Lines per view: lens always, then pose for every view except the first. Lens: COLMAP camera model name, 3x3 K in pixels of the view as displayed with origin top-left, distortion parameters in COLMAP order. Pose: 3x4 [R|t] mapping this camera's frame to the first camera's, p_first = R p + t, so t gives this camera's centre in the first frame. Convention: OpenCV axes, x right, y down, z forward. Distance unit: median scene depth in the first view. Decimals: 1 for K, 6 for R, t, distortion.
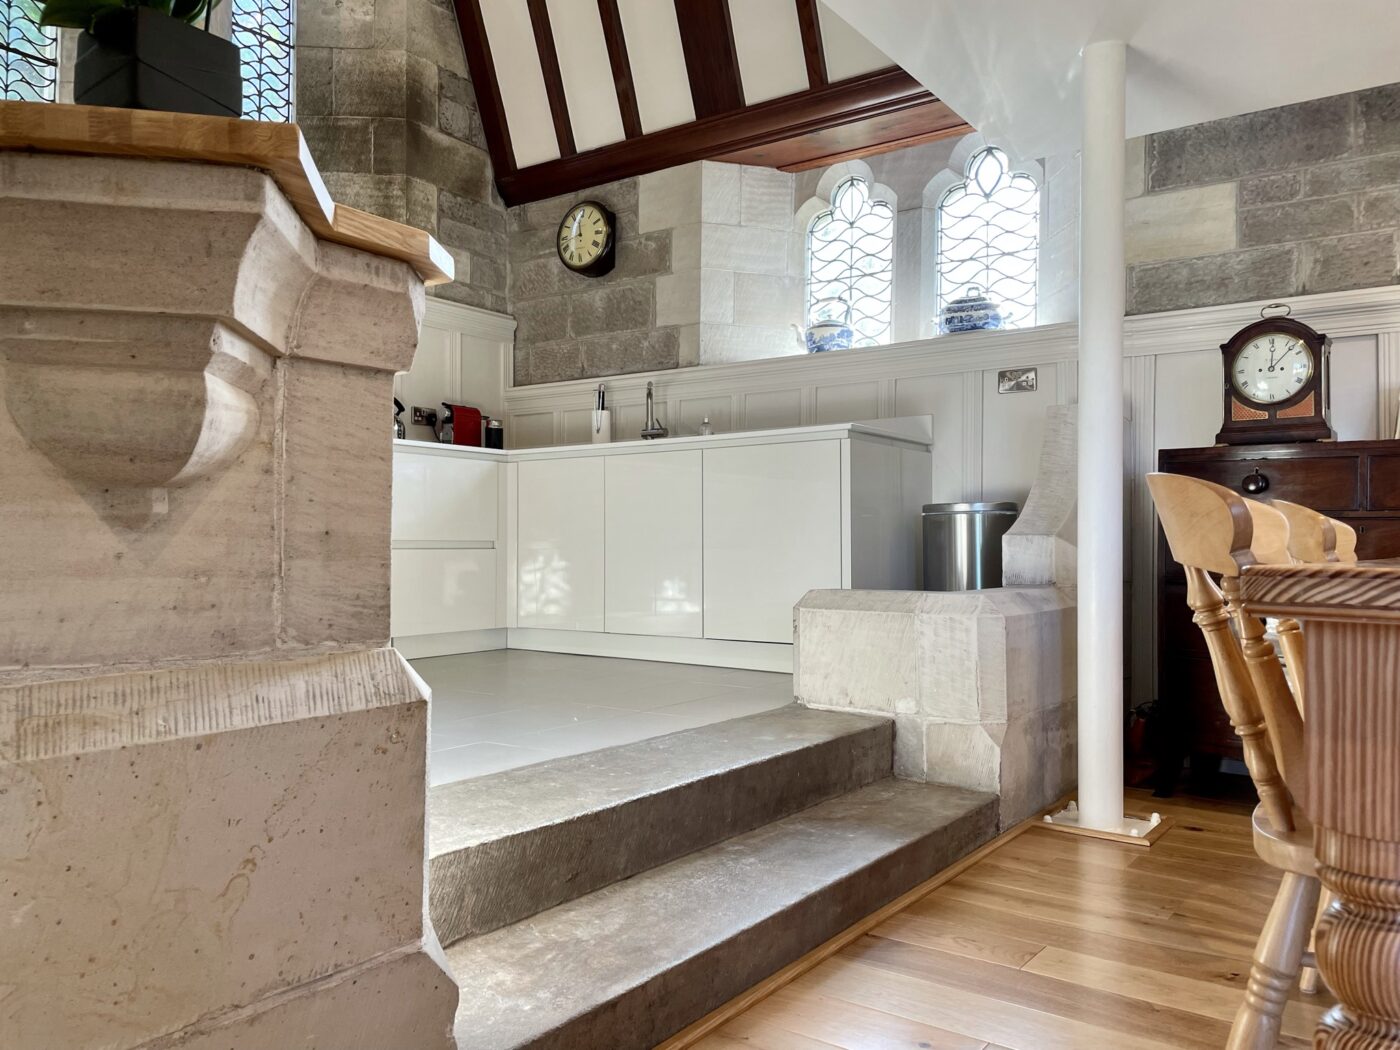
lens RADIAL K [[1062.2, 0, 693.7], [0, 1062.2, 539.2], [0, 0, 1]] dist [0.072911, -0.081285]
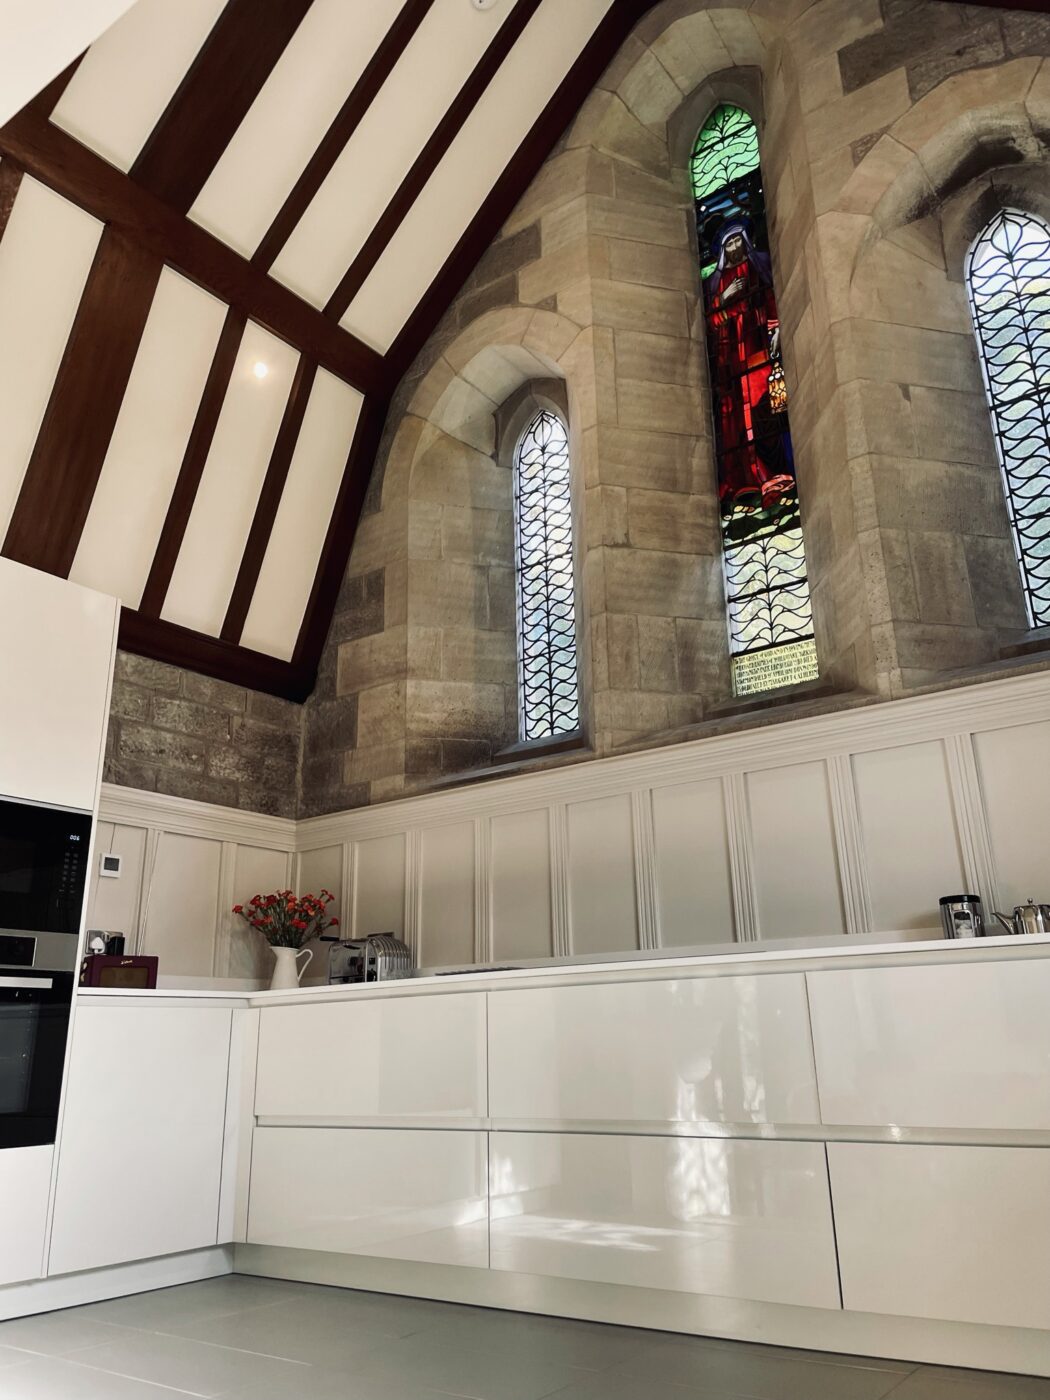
lens RADIAL K [[1062.2, 0, 528.0], [0, 1062.2, 696.7], [0, 0, 1]] dist [0.072911, -0.081285]
pose [[0.022945, -0.320006, -0.947138, 0.231652], [0.036206, 0.947031, -0.319093, -0.033601], [0.999081, -0.026971, 0.033316, 0.585452]]
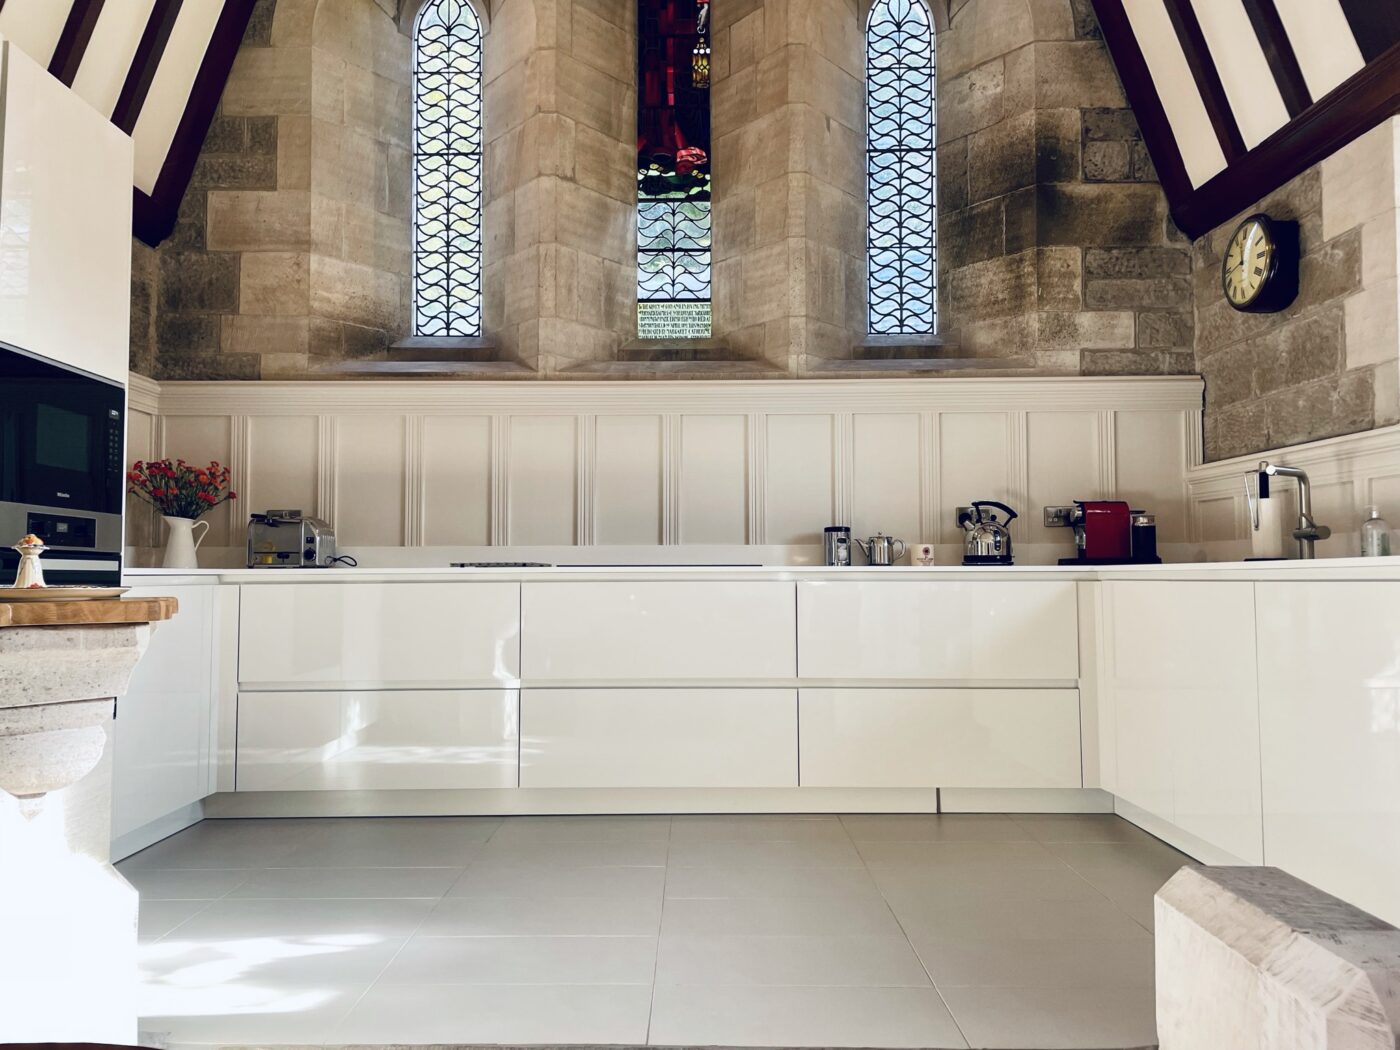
lens RADIAL K [[1062.2, 0, 700.9], [0, 1062.2, 530.5], [0, 0, 1]] dist [0.072911, -0.081285]
pose [[0.600965, -0.041223, -0.798211, 0.259386], [0.015695, 0.999085, -0.039780, -0.073536], [0.799121, 0.011378, 0.601063, 0.245227]]
